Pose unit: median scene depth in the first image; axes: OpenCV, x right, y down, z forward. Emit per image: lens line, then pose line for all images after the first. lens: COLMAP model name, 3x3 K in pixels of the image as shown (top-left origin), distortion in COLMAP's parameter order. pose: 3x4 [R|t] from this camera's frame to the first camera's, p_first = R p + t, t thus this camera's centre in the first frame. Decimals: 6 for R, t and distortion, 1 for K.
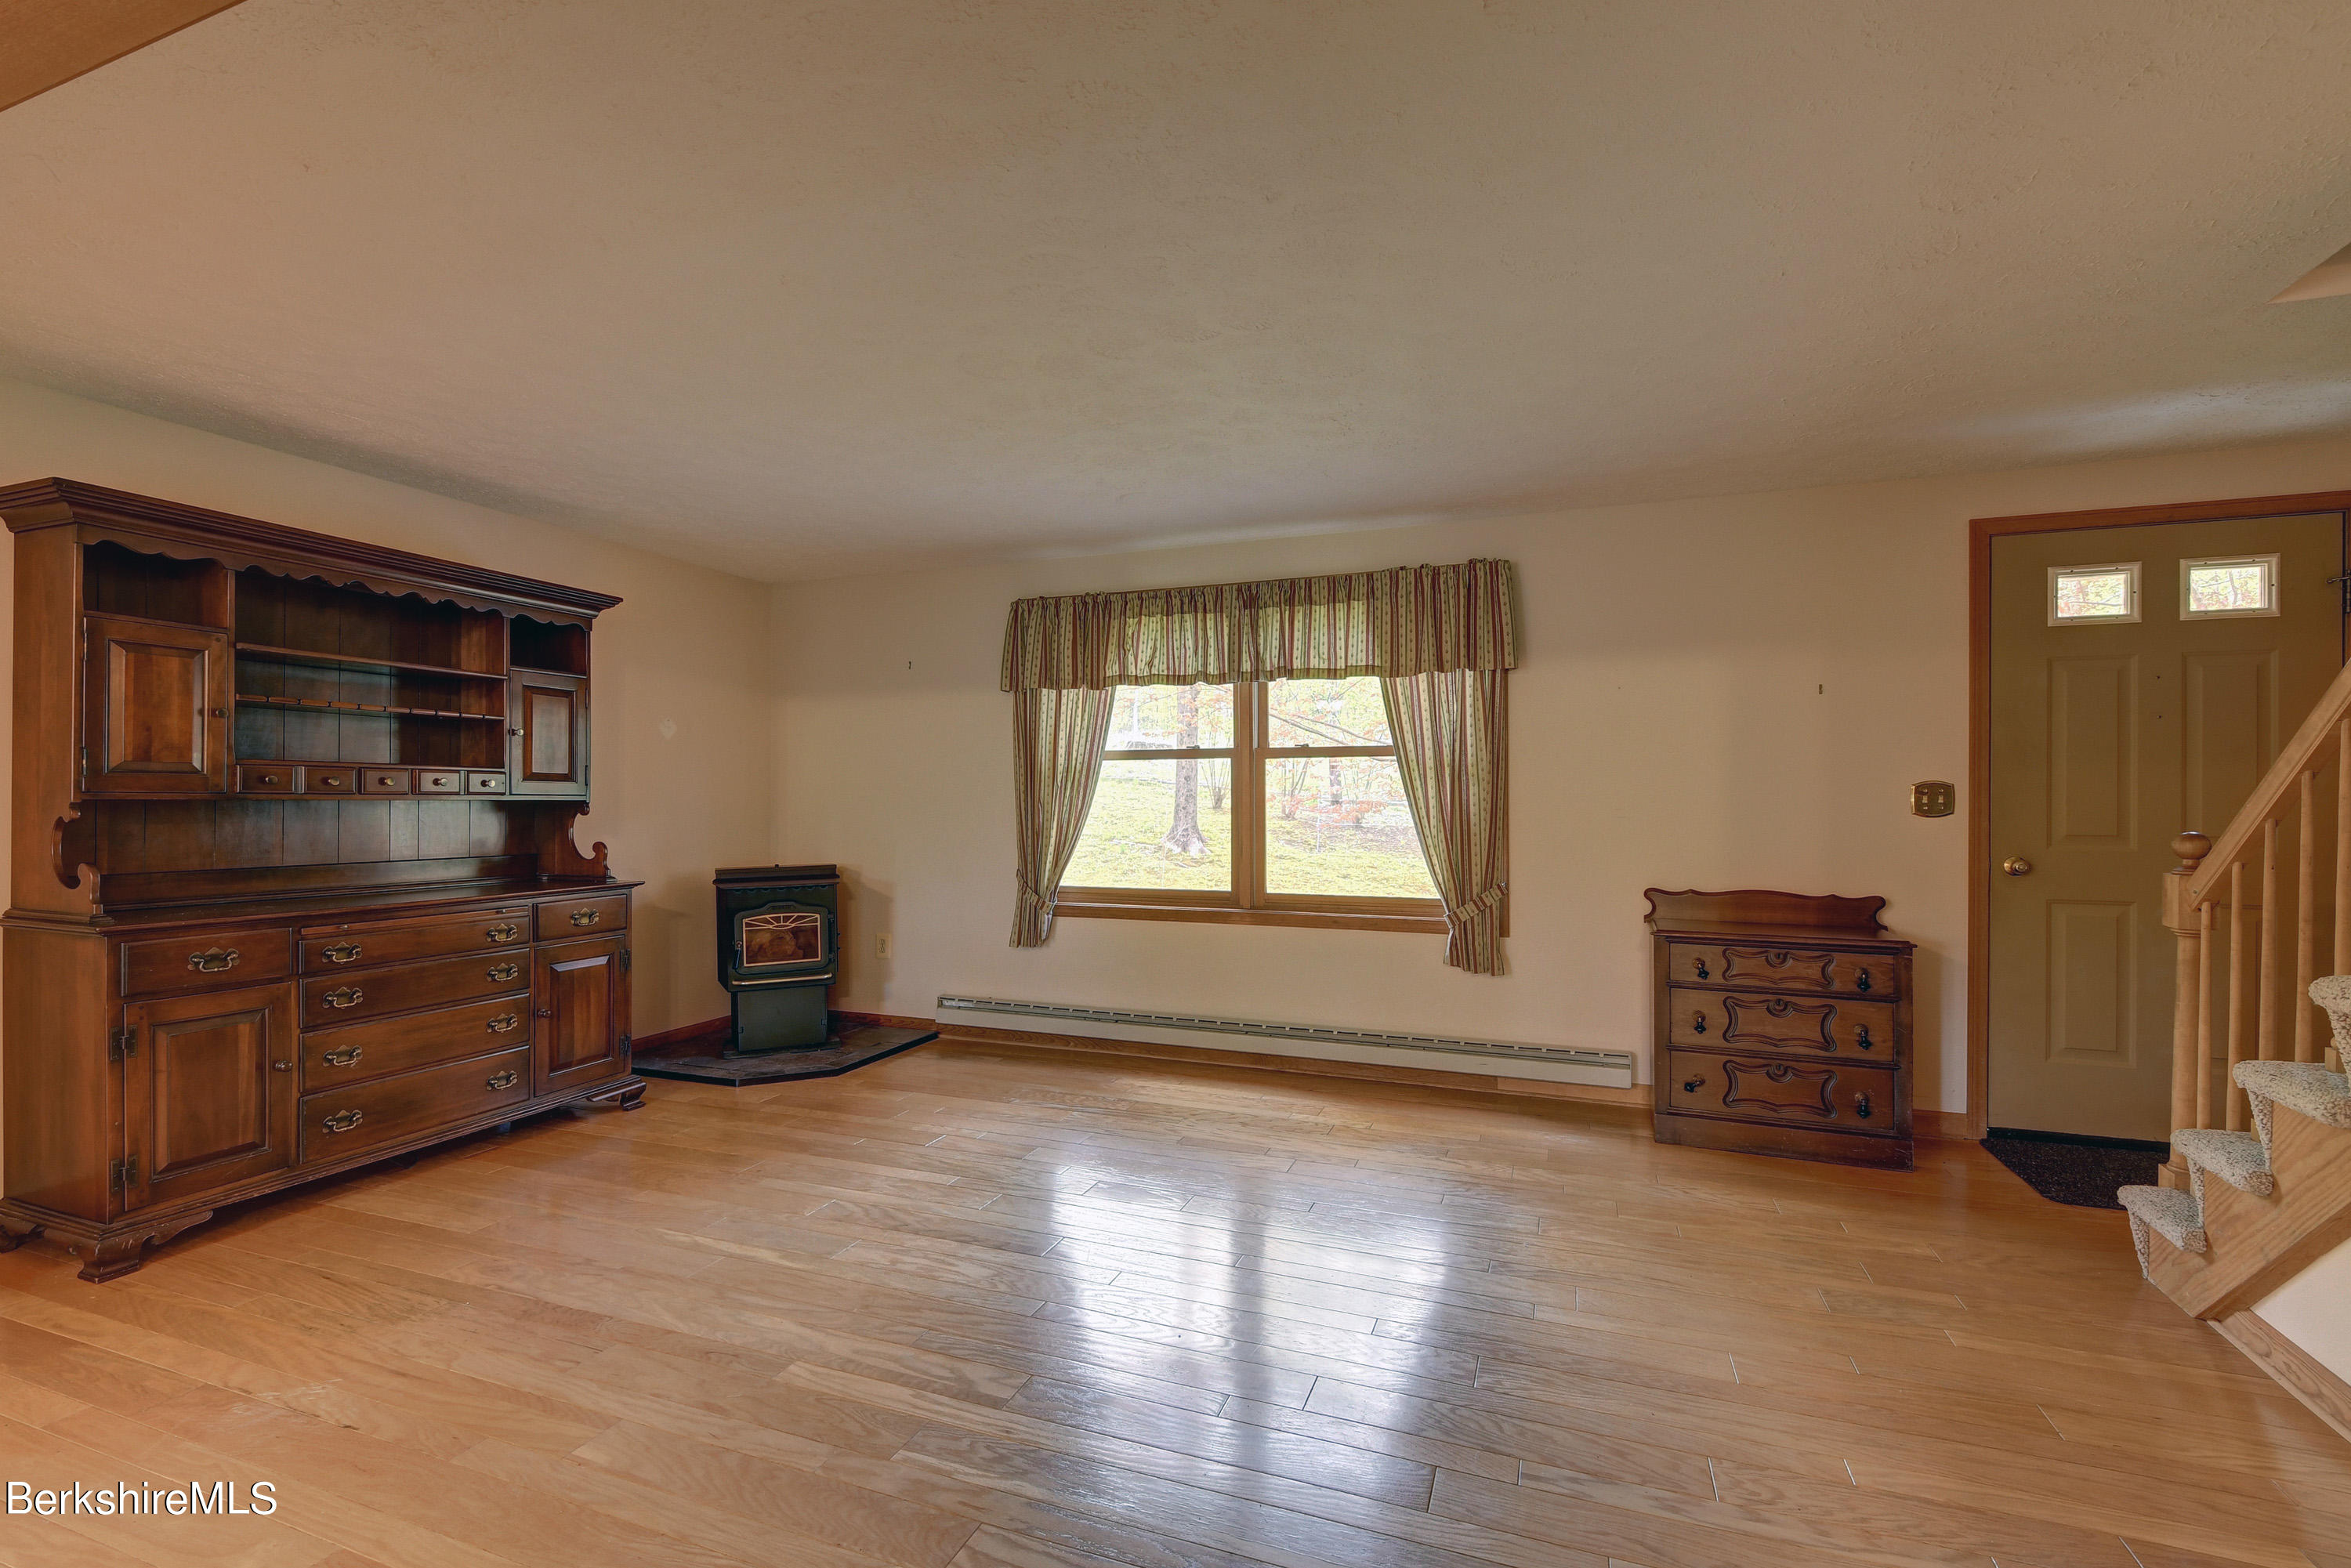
lens RADIAL K [[1044.5, 0, 1174.0], [0, 1044.5, 821.4], [0, 0, 1]] dist [0.008640, -0.006265]
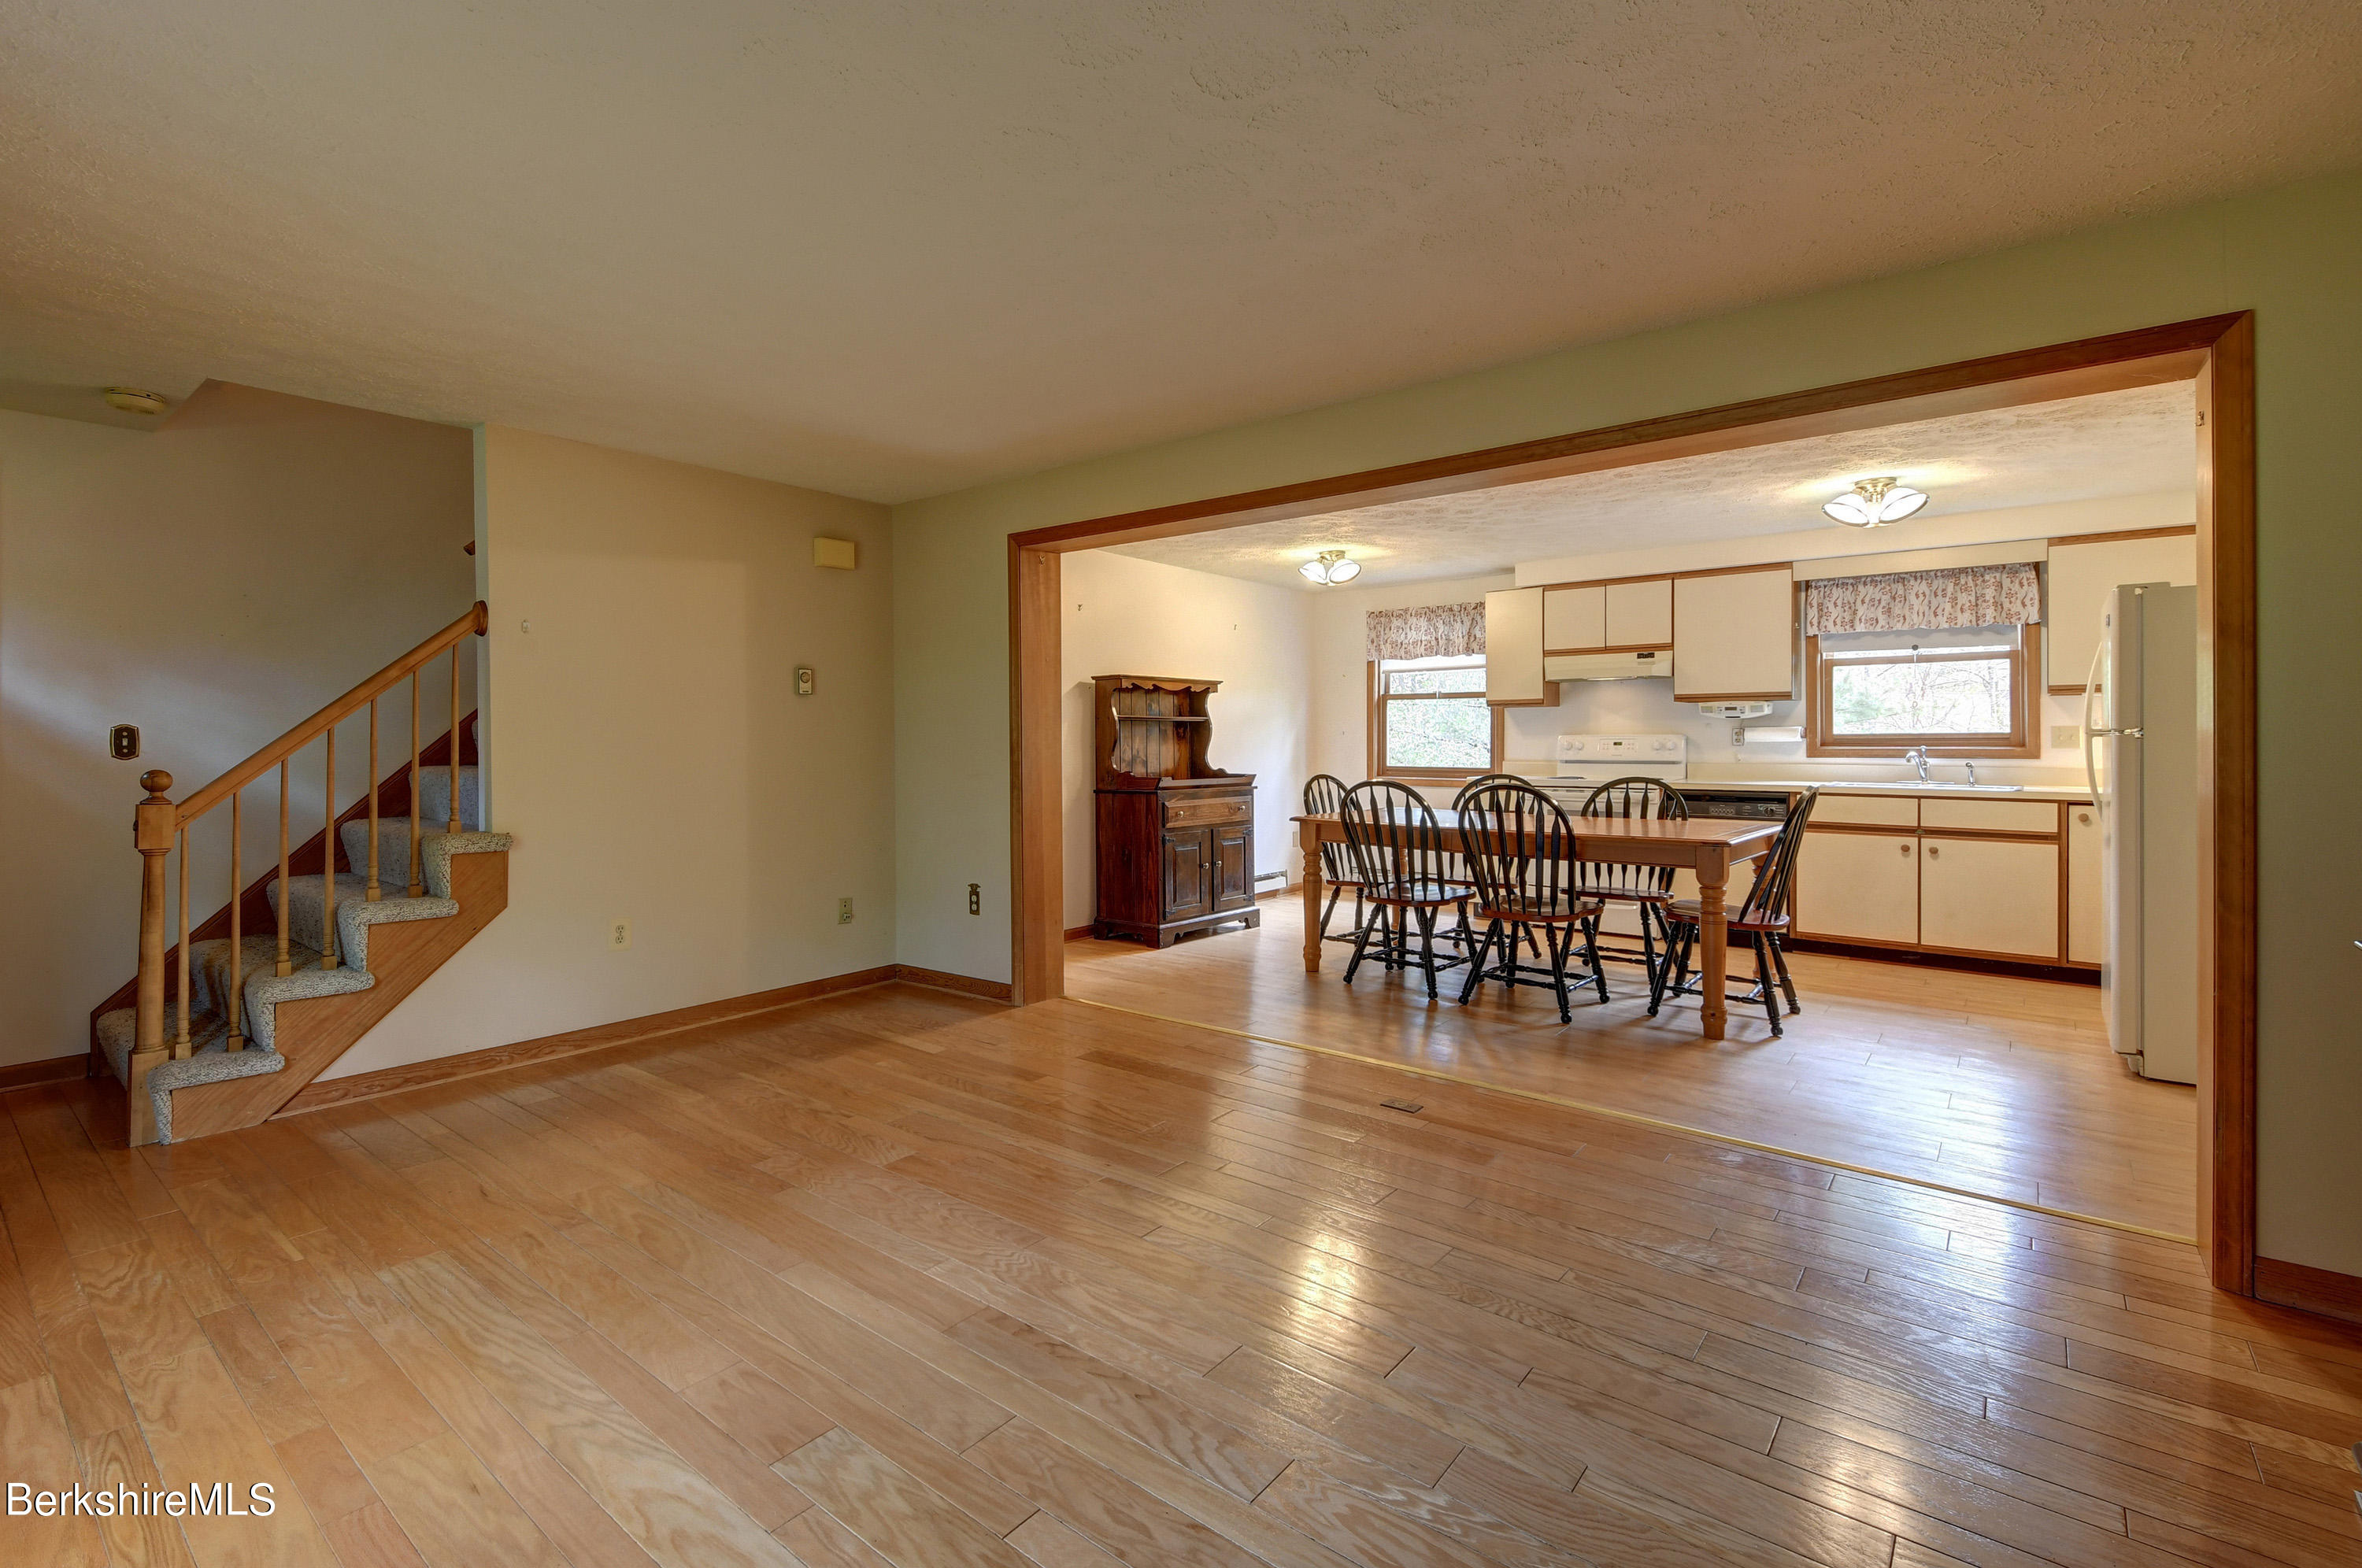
lens RADIAL K [[1049.3, 0, 1173.3], [0, 1049.3, 739.7], [0, 0, 1]] dist [0.008640, -0.006265]
pose [[-0.950509, 0.003052, 0.310683, -0.339492], [0.009395, 0.999777, 0.018921, -0.022875], [-0.310556, 0.020904, -0.950325, 1.134197]]
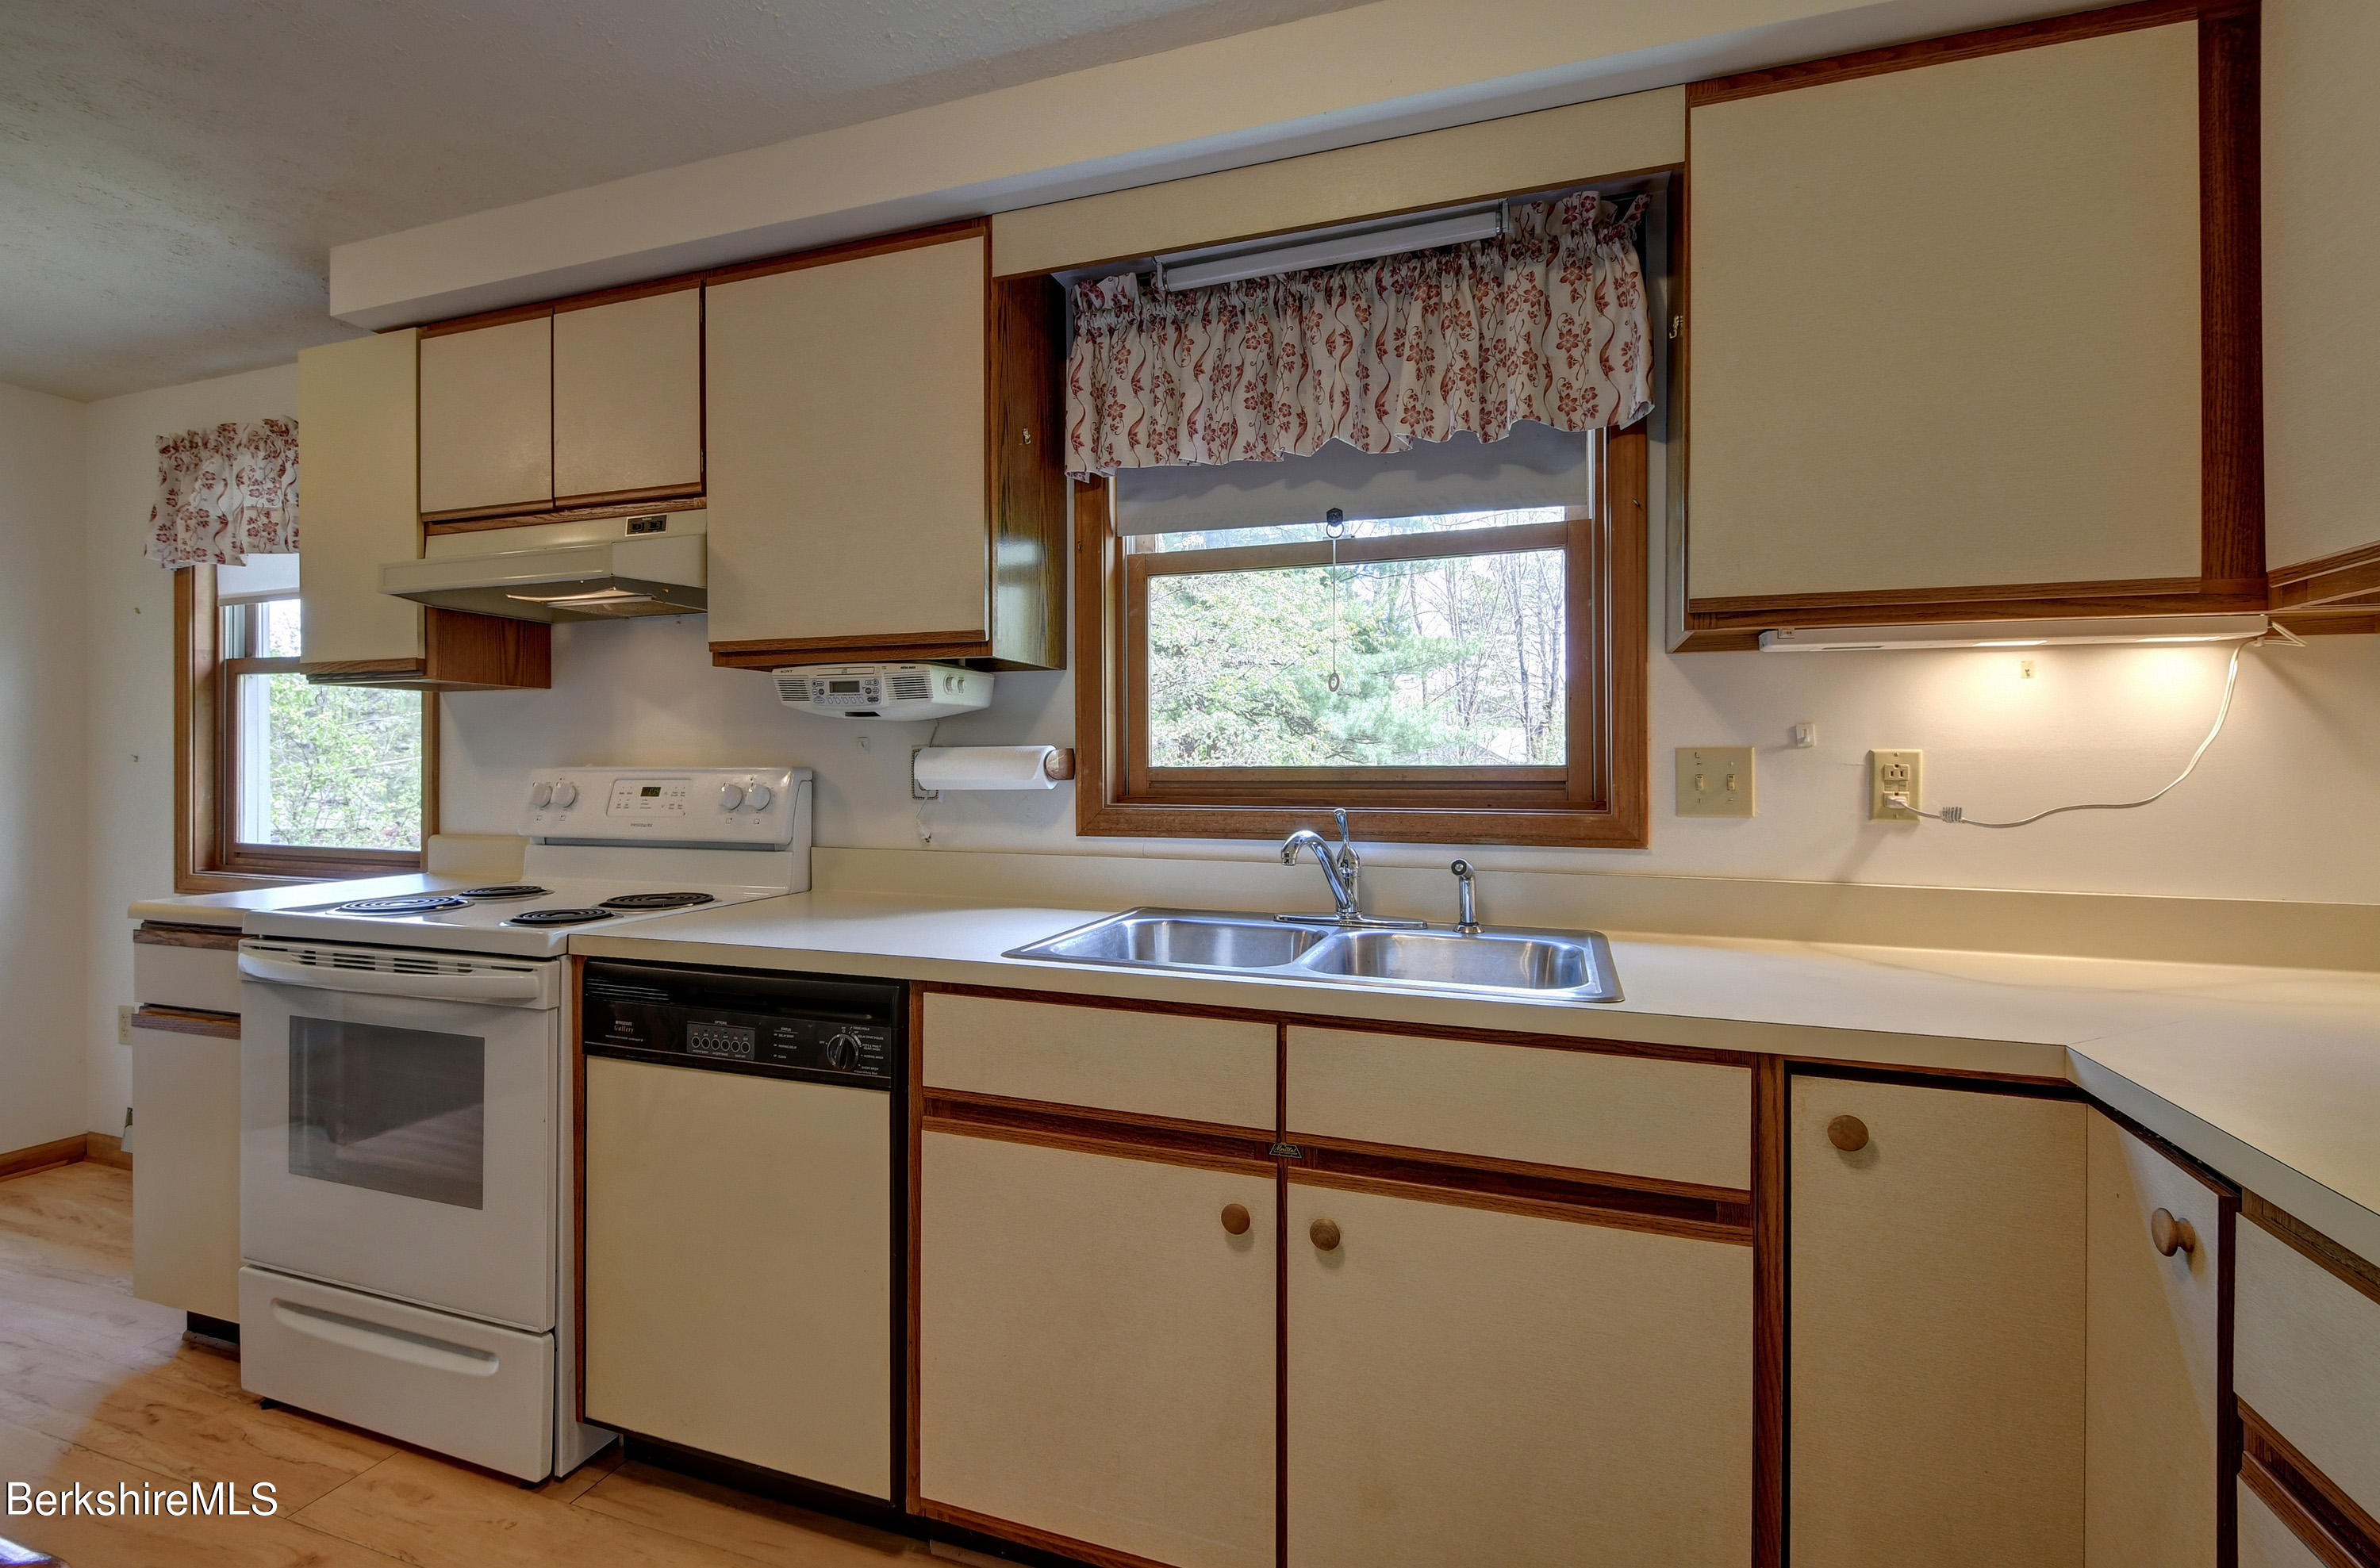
lens RADIAL K [[1057.2, 0, 1166.2], [0, 1057.2, 771.0], [0, 0, 1]] dist [0.008640, -0.006265]
pose [[-0.999679, -0.002229, -0.025246, -0.776295], [-0.002780, 0.999759, 0.021798, -0.003232], [0.025192, 0.021861, -0.999444, -0.083762]]
